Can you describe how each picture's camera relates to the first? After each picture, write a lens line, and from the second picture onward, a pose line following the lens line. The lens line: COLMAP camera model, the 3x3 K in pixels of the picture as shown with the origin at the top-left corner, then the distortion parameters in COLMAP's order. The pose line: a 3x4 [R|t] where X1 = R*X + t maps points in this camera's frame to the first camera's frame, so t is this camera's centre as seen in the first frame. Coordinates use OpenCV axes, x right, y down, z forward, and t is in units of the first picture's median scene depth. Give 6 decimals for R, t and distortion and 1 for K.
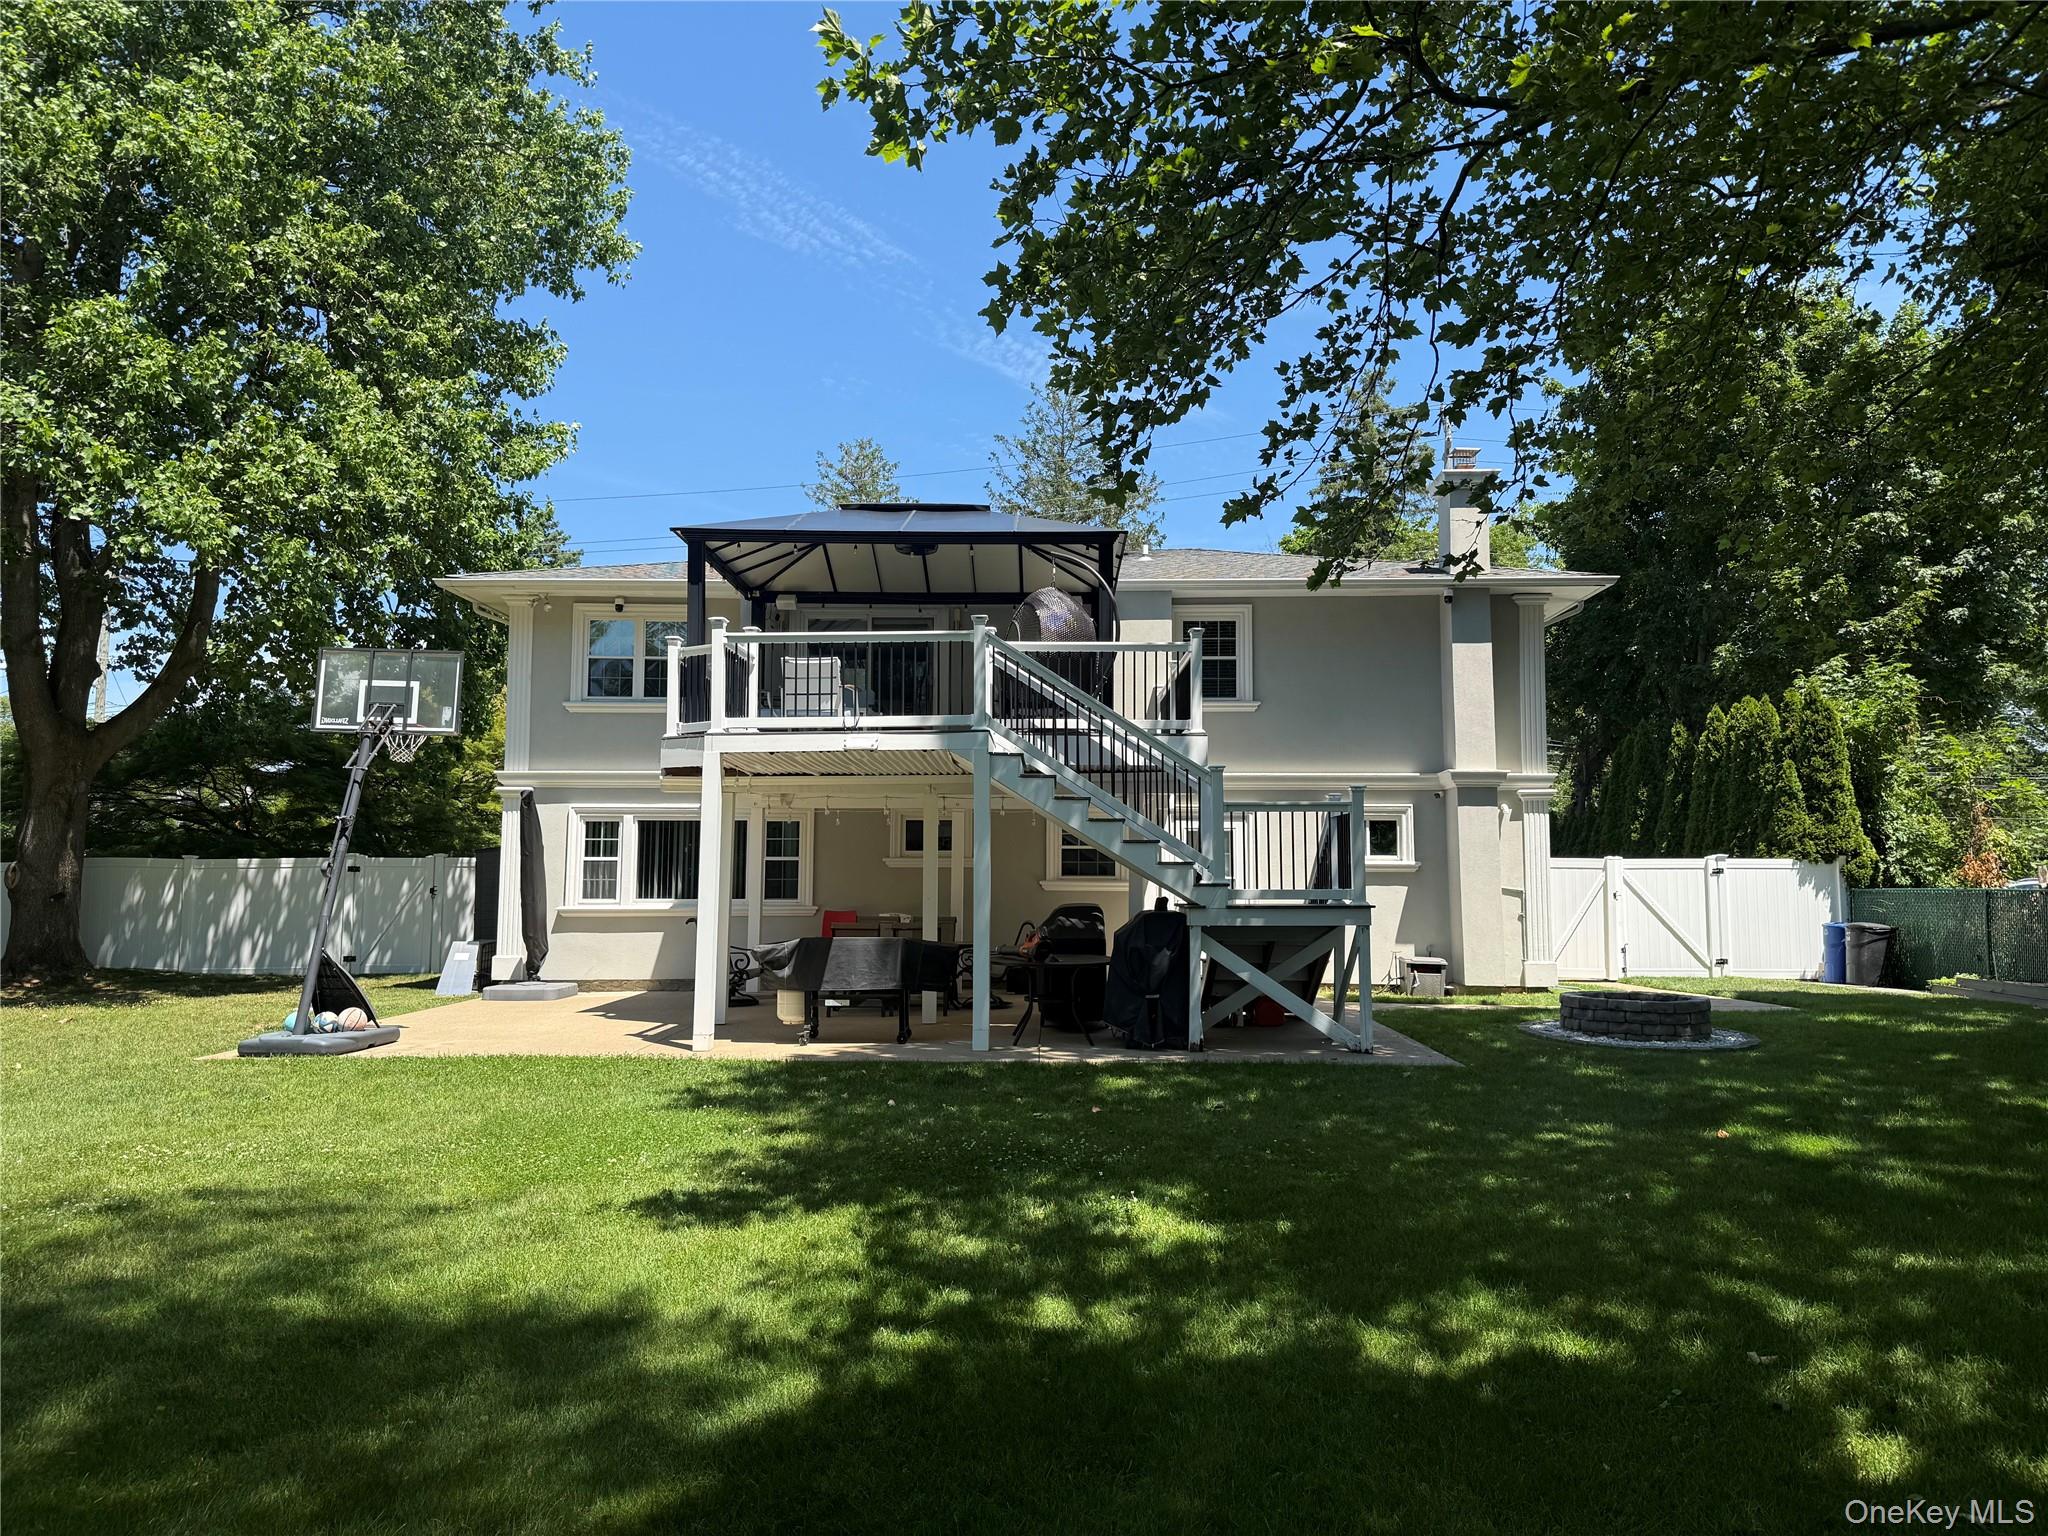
lens RADIAL K [[1432.5, 0, 1044.9], [0, 1432.5, 779.0], [0, 0, 1]] dist [0.039961, -0.018481]
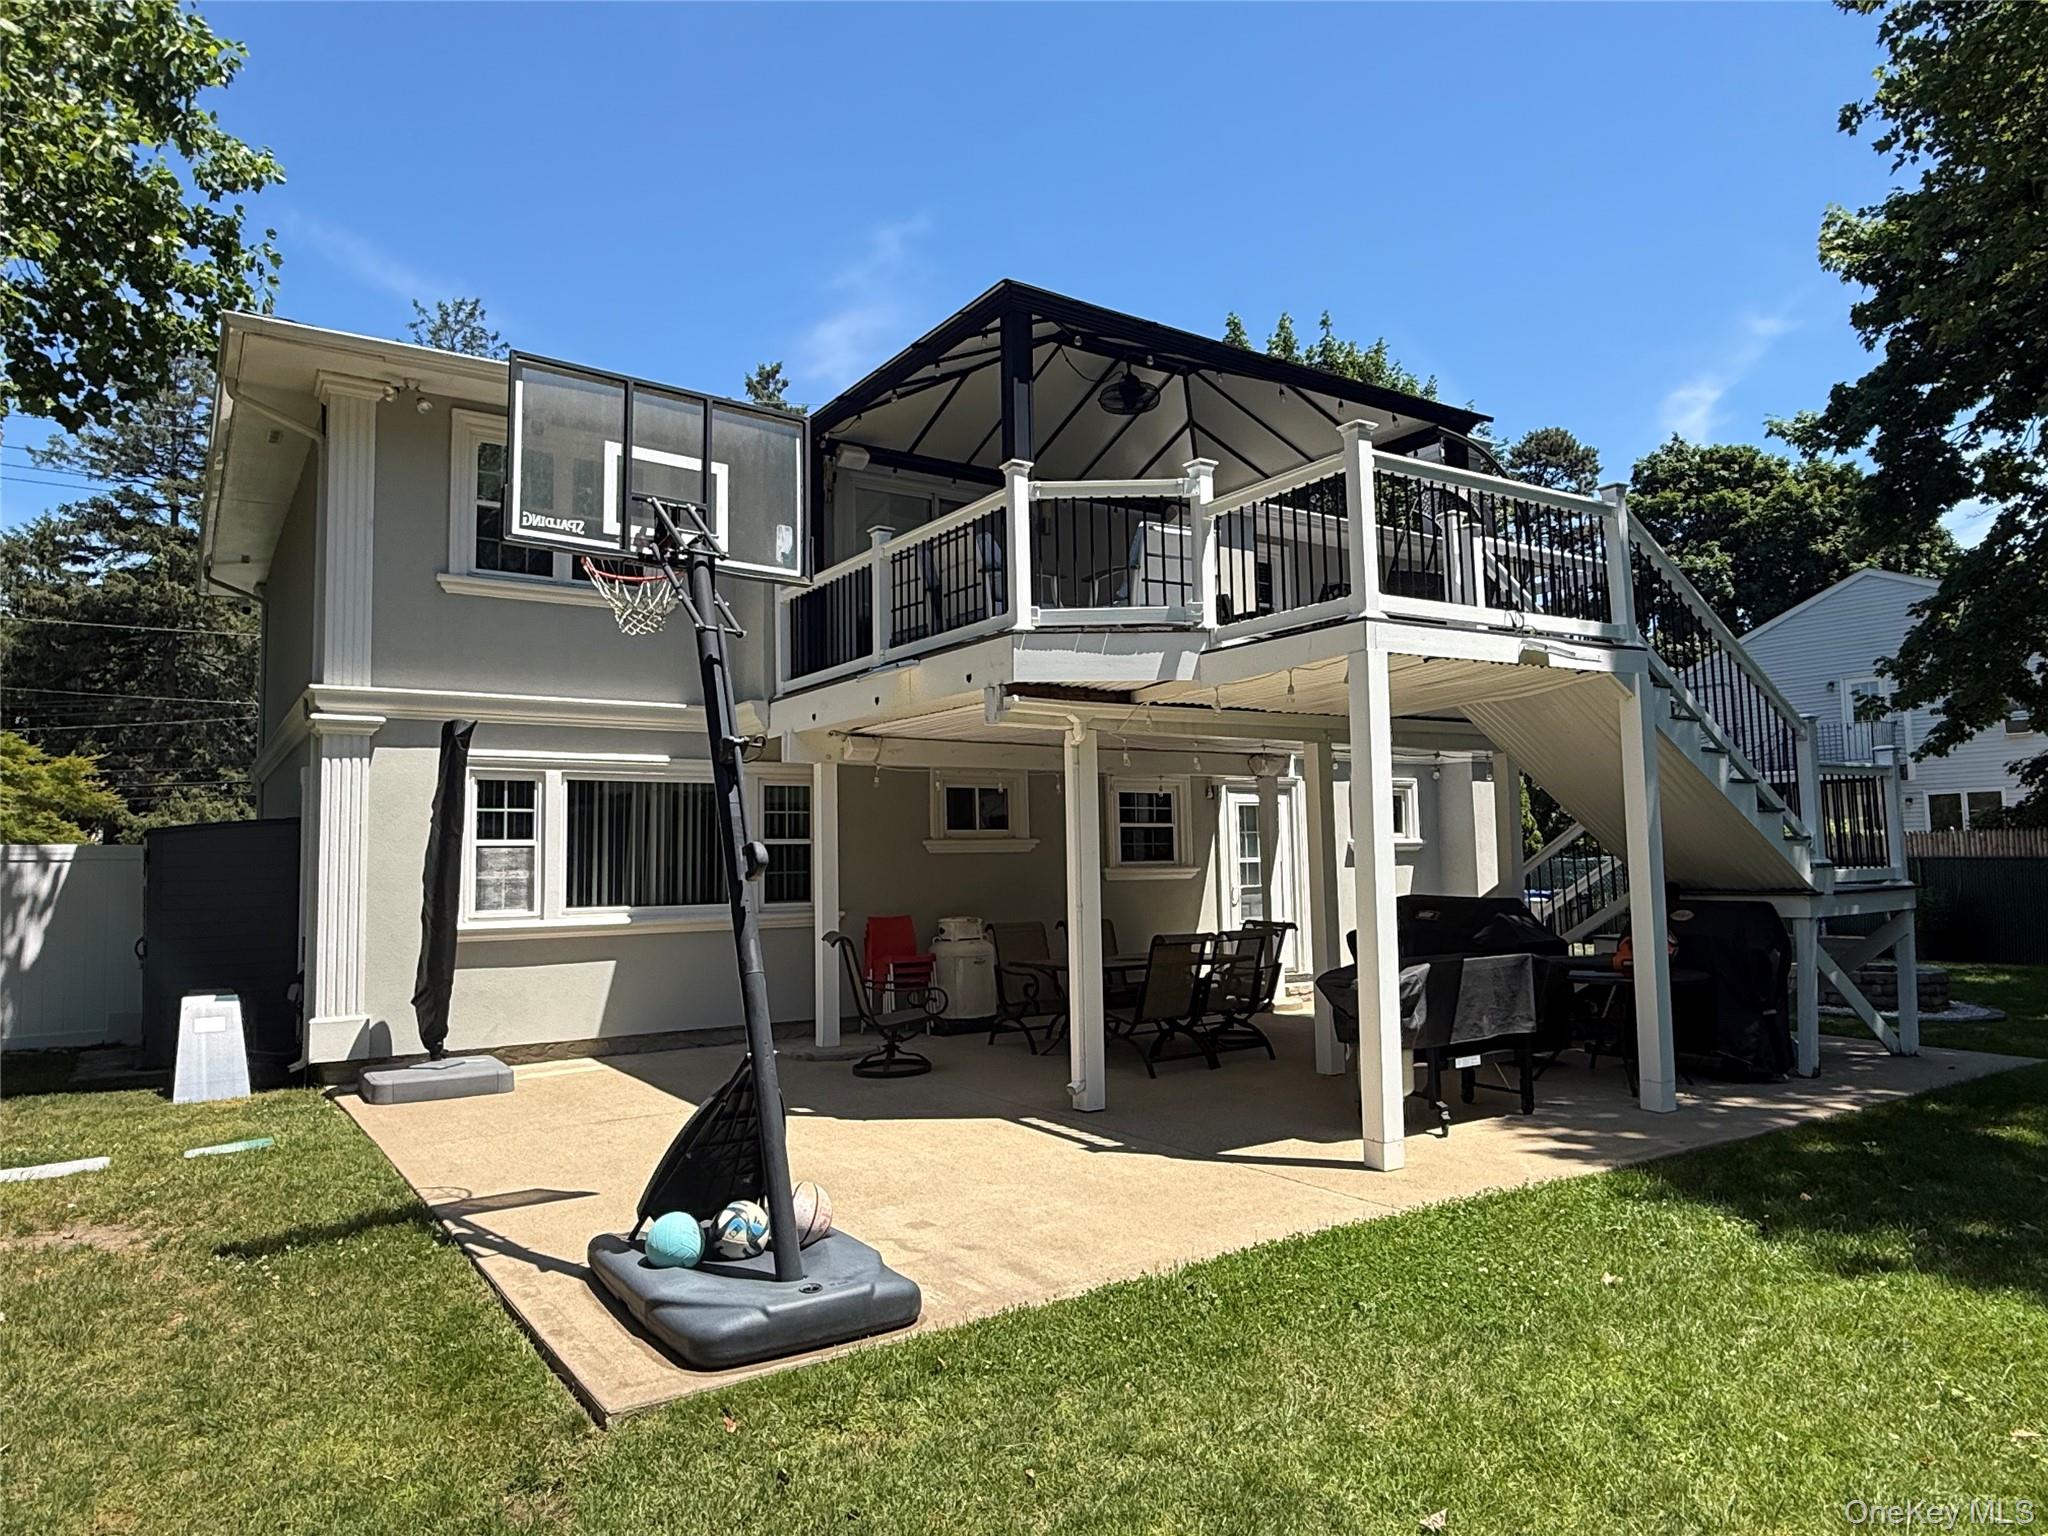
lens RADIAL K [[1300.5, 0, 1019.3], [0, 1300.5, 760.0], [0, 0, 1]] dist [-0.017123, -0.001816]
pose [[0.826505, 0.029209, 0.562172, -0.594097], [-0.023511, 0.999573, -0.017369, 0.034916], [-0.562439, 0.001138, 0.826838, 0.595429]]
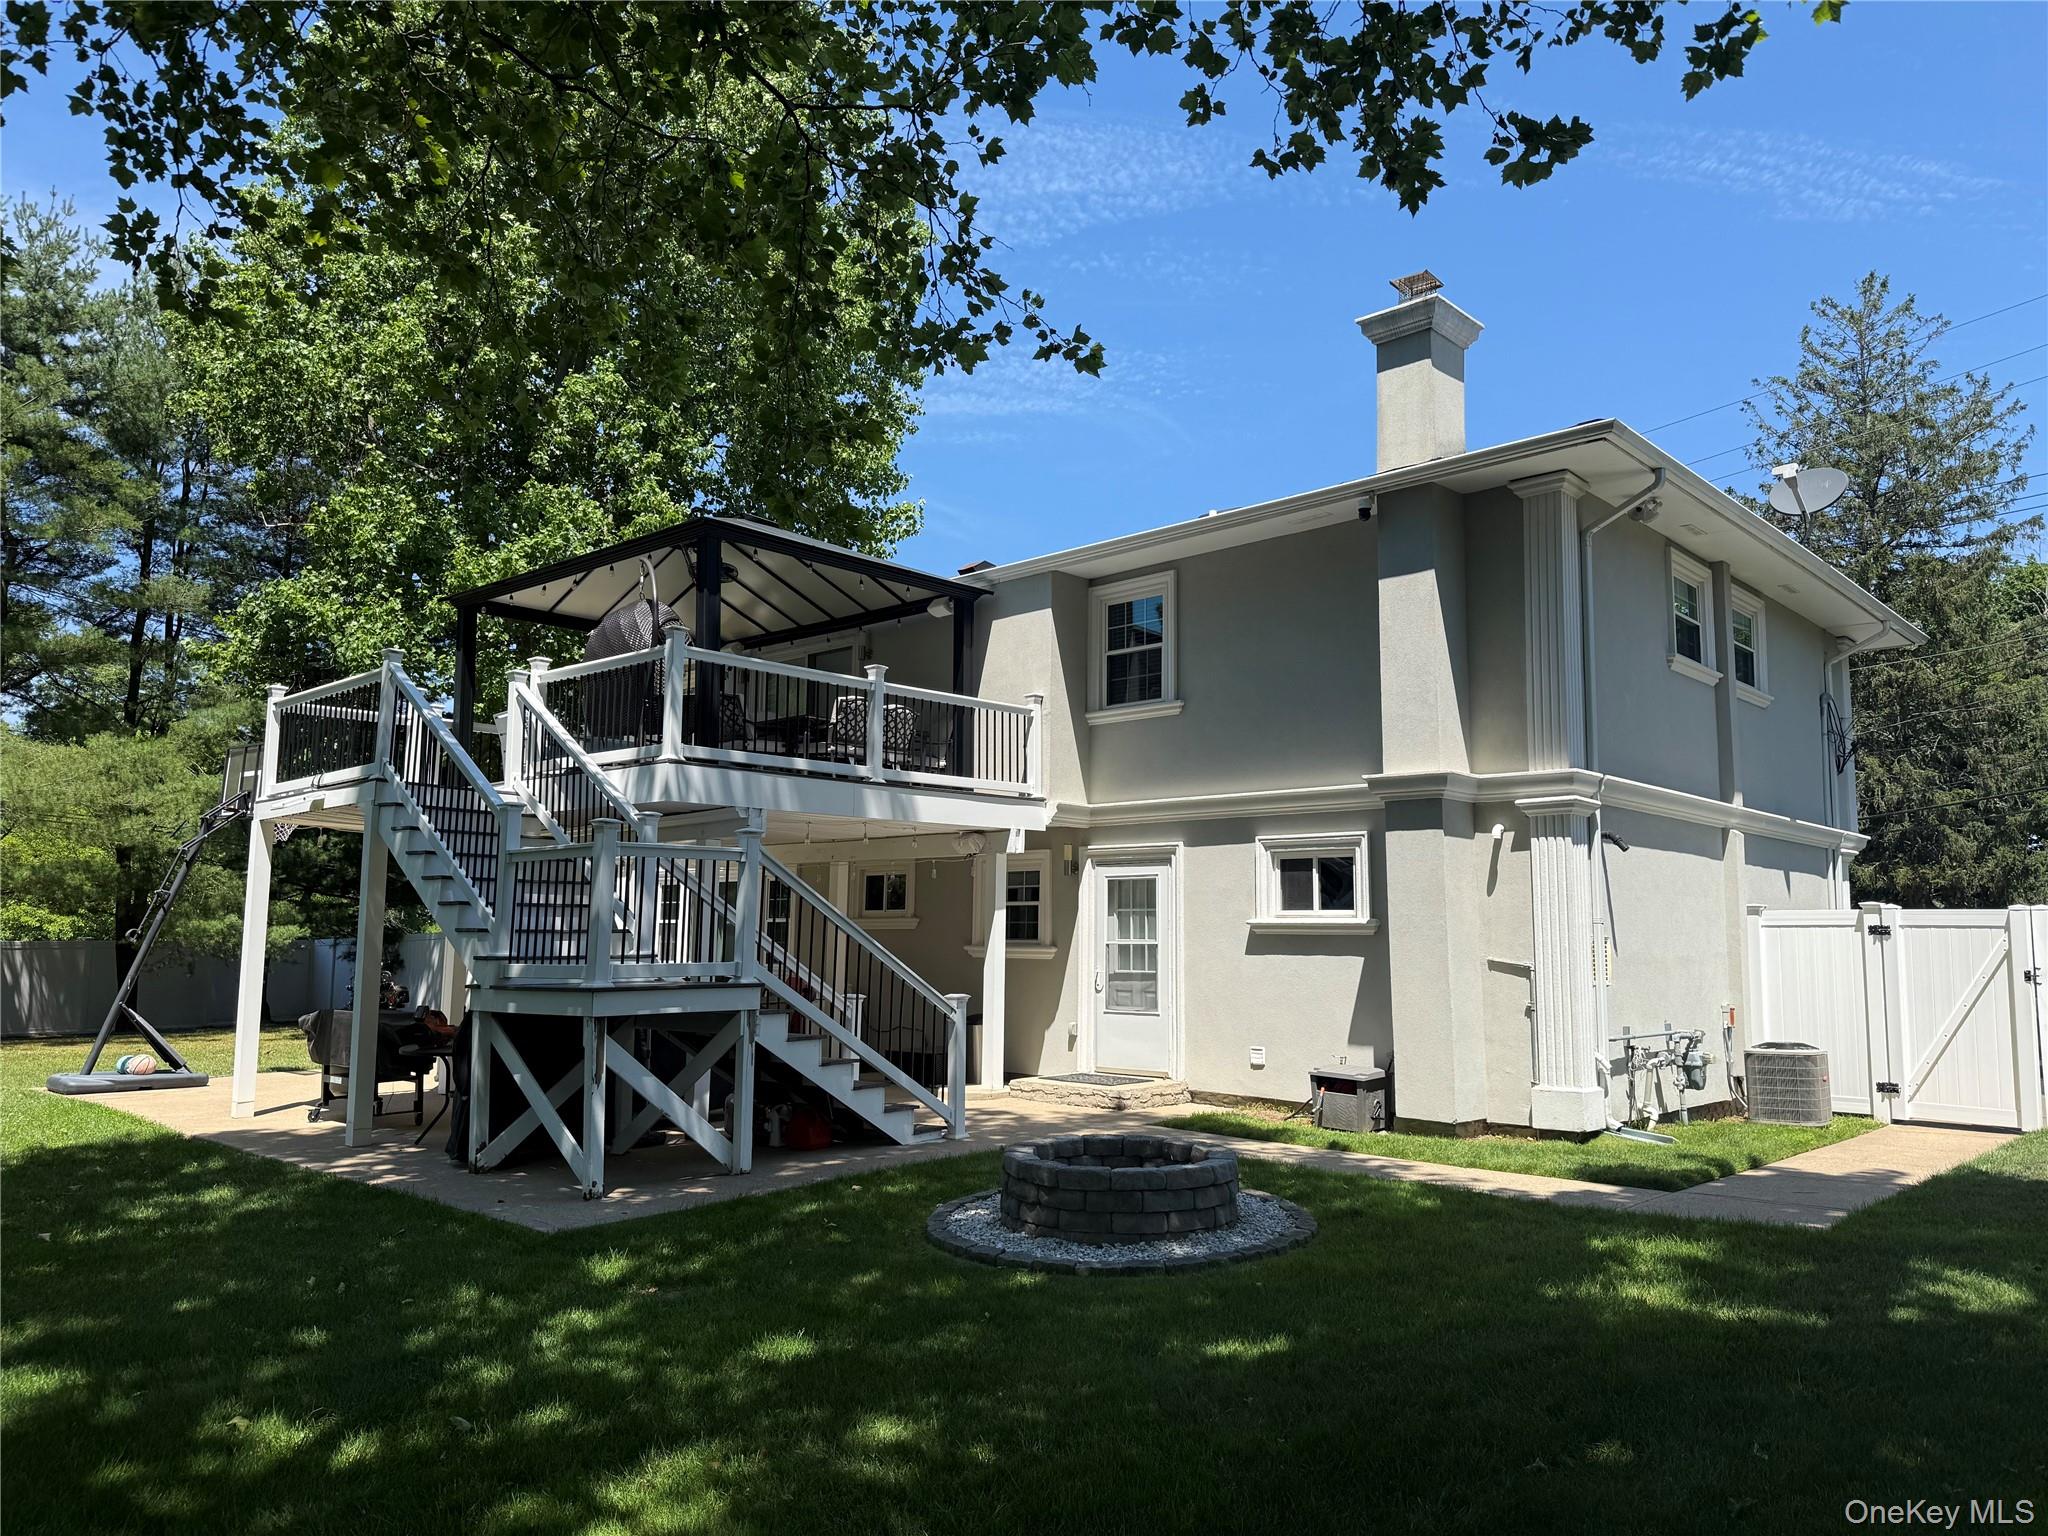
lens RADIAL K [[1432.5, 0, 1031.4], [0, 1432.5, 761.8], [0, 0, 1]] dist [0.039961, -0.018481]
pose [[0.754034, -0.078504, -0.652127, 0.771466], [0.046605, 0.996724, -0.066099, 0.029982], [0.655180, 0.019448, 0.755223, 0.541511]]
